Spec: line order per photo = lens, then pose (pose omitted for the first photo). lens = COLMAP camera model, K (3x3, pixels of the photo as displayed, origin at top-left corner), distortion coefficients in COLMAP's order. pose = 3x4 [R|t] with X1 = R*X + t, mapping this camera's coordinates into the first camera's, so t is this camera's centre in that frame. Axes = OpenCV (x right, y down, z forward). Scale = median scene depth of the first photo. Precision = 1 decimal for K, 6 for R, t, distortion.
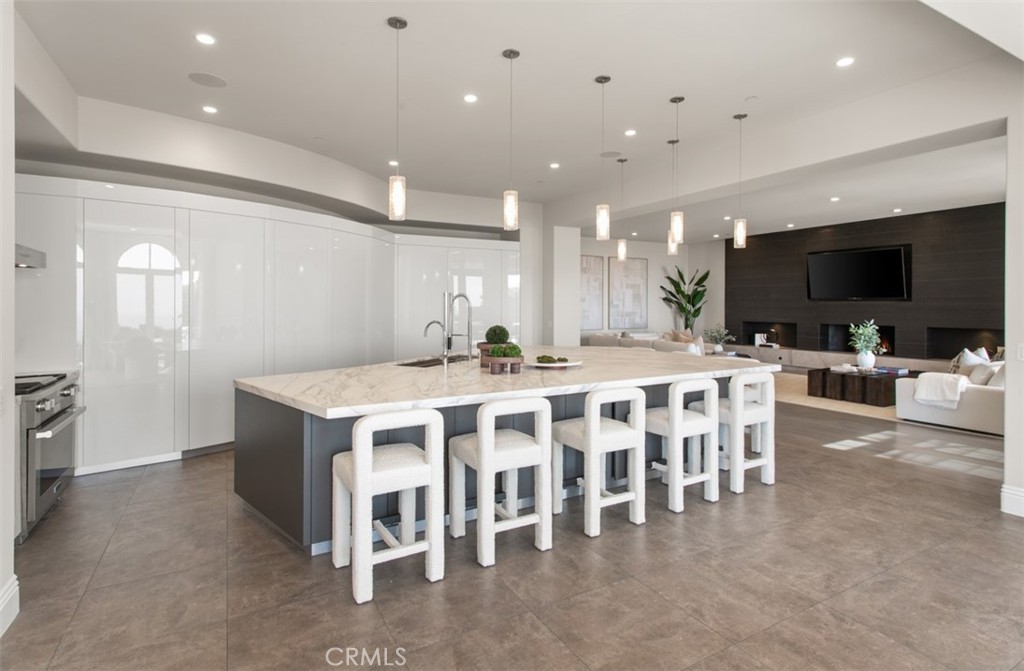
lens RADIAL K [[496.1, 0, 509.9], [0, 496.1, 306.6], [0, 0, 1]] dist [0.000893, 0.000097]
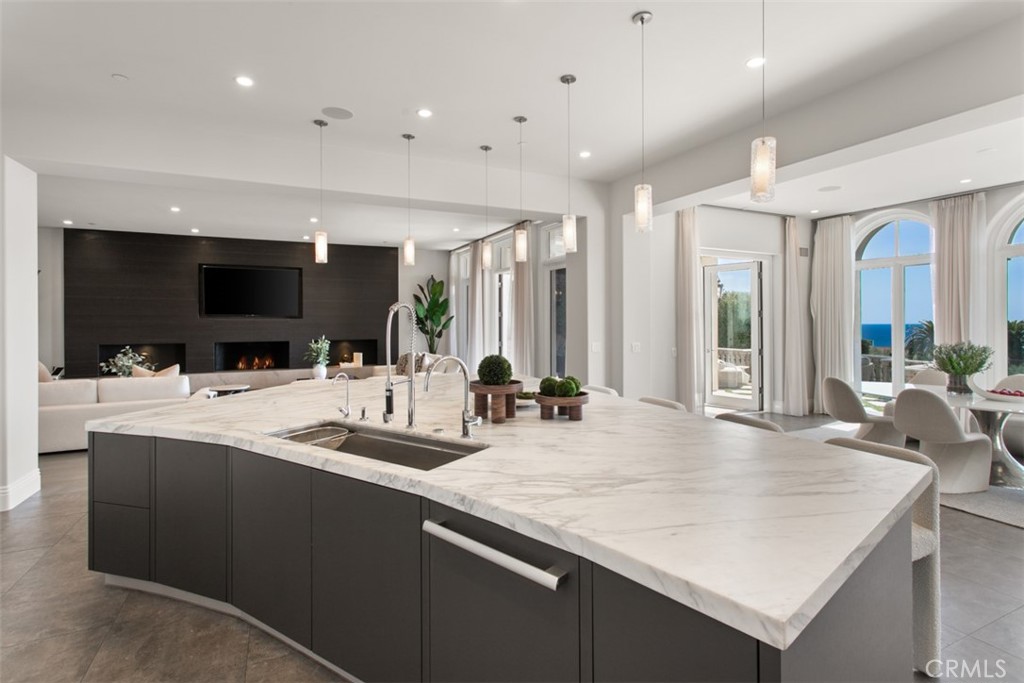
lens RADIAL K [[505.3, 0, 507.2], [0, 505.3, 322.3], [0, 0, 1]] dist [0.012334, 0.000245]
pose [[0.071737, -0.004856, 0.997412, -0.276338], [0.007870, 0.999960, 0.004303, -0.003058], [-0.997393, 0.007541, 0.071772, 0.381161]]
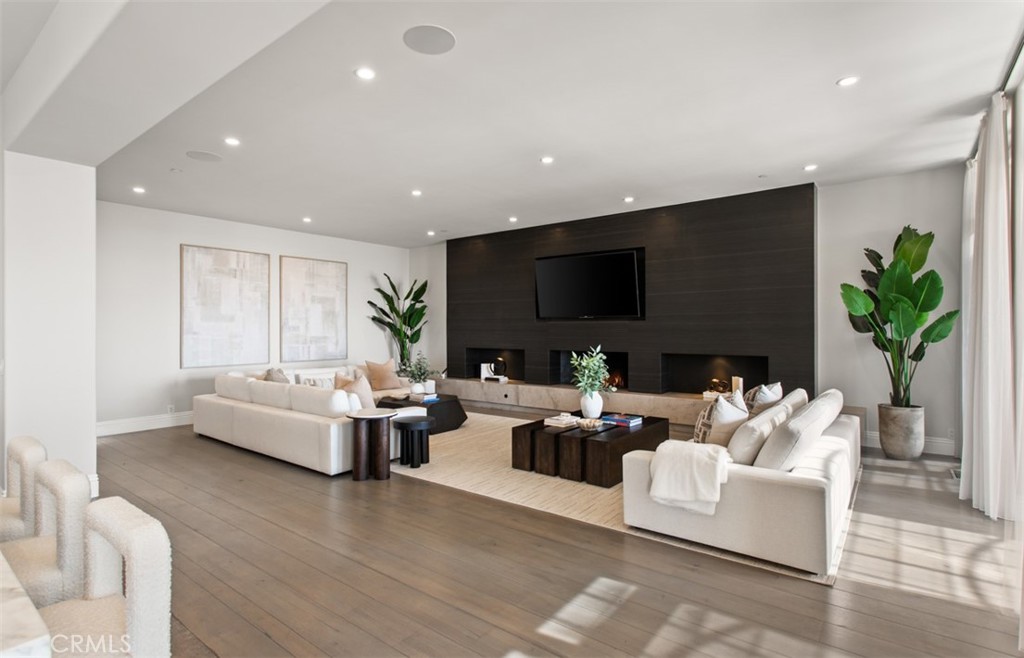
lens RADIAL K [[489.0, 0, 497.6], [0, 489.0, 326.6], [0, 0, 1]] dist [0.001214, 0.000163]
pose [[0.926327, -0.000588, 0.376719, 0.258298], [0.003962, 0.999959, -0.008182, 0.003648], [-0.376698, 0.009072, 0.926292, 0.318386]]
